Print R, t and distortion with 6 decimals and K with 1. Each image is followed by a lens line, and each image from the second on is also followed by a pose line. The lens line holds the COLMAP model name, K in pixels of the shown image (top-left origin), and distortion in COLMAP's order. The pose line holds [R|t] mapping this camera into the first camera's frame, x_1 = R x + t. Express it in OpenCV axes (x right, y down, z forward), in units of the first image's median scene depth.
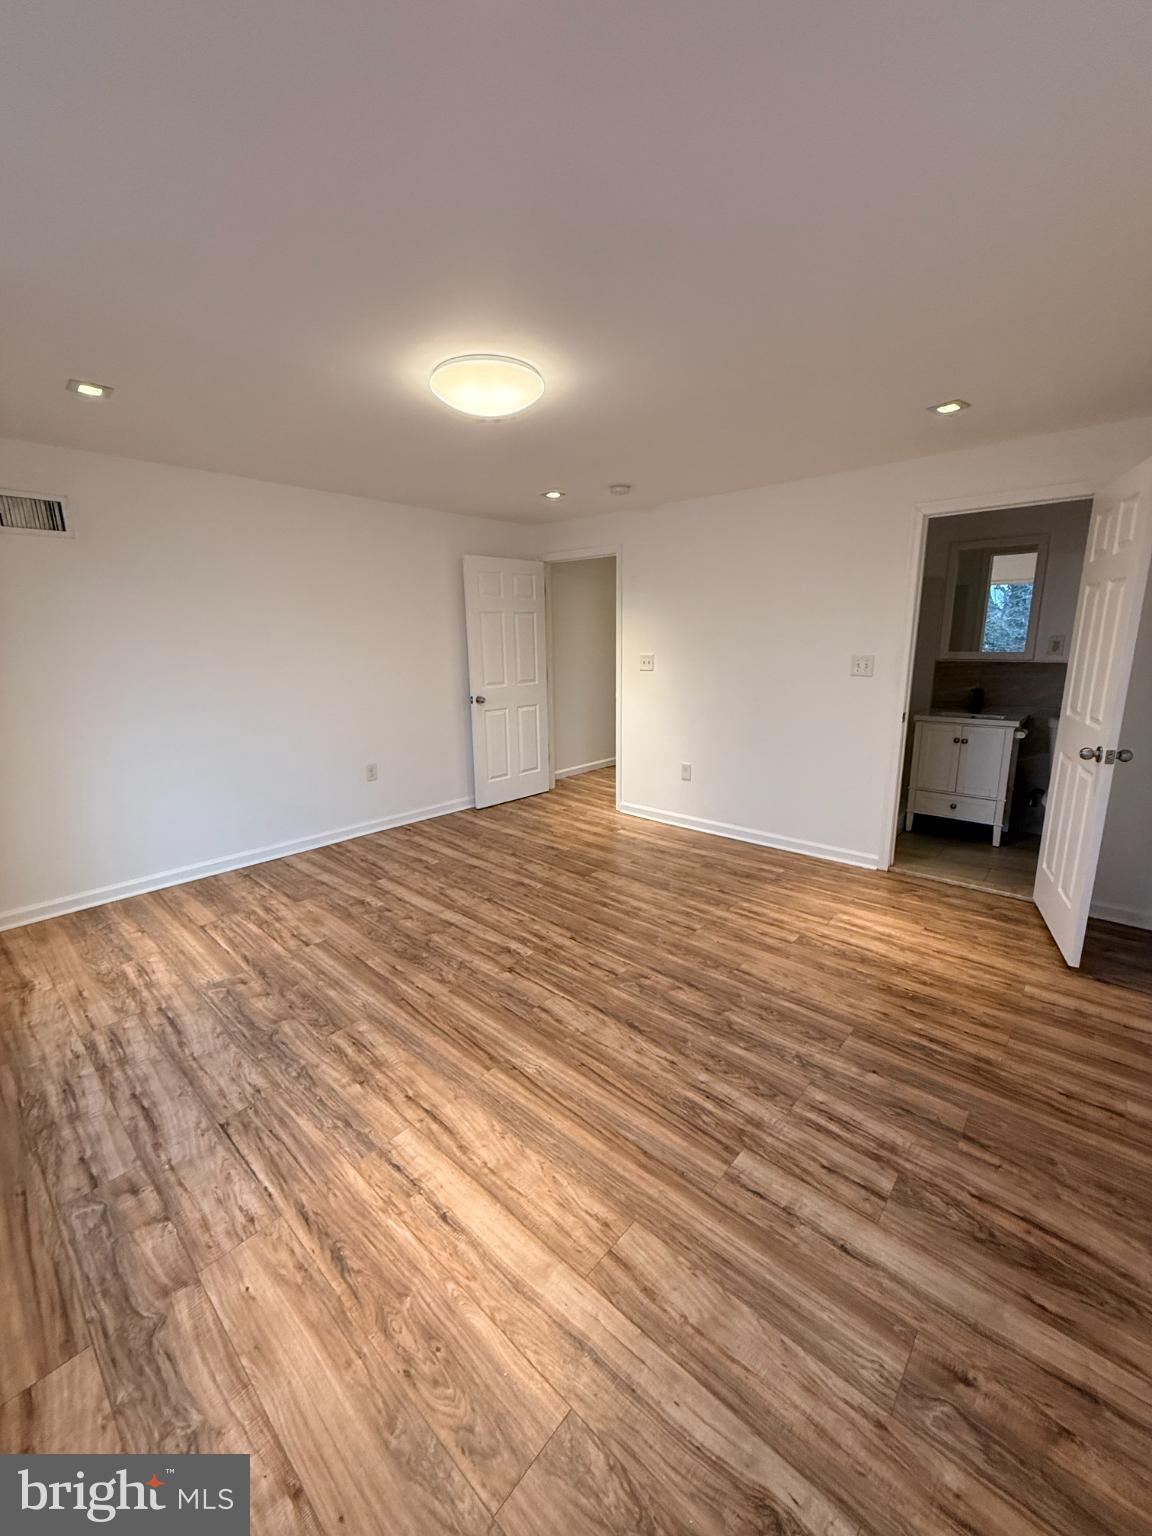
lens RADIAL K [[610.4, 0, 575.2], [0, 610.4, 763.2], [0, 0, 1]] dist [0.000717, -0.000573]
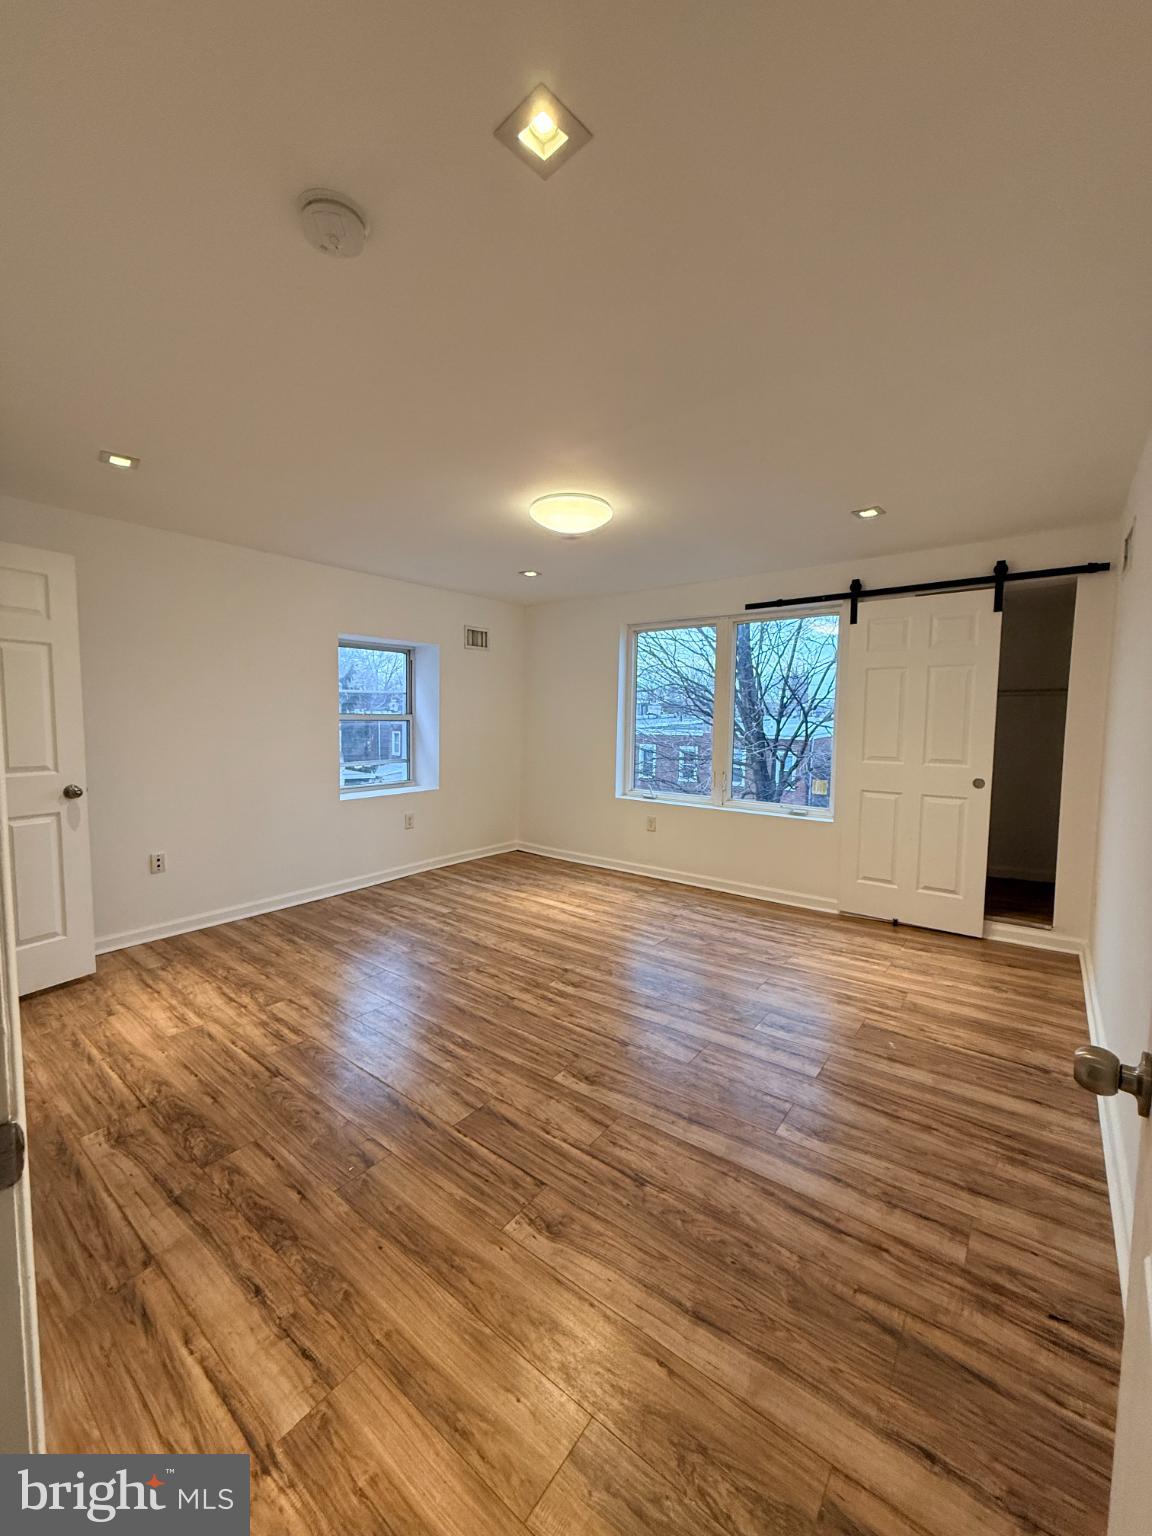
lens RADIAL K [[610.4, 0, 575.2], [0, 610.4, 763.2], [0, 0, 1]] dist [0.000717, -0.000573]
pose [[-0.997584, 0.006679, -0.069150, -0.043419], [-0.013005, 0.959817, 0.280324, -0.372030], [0.068243, 0.280546, -0.957411, 1.981037]]
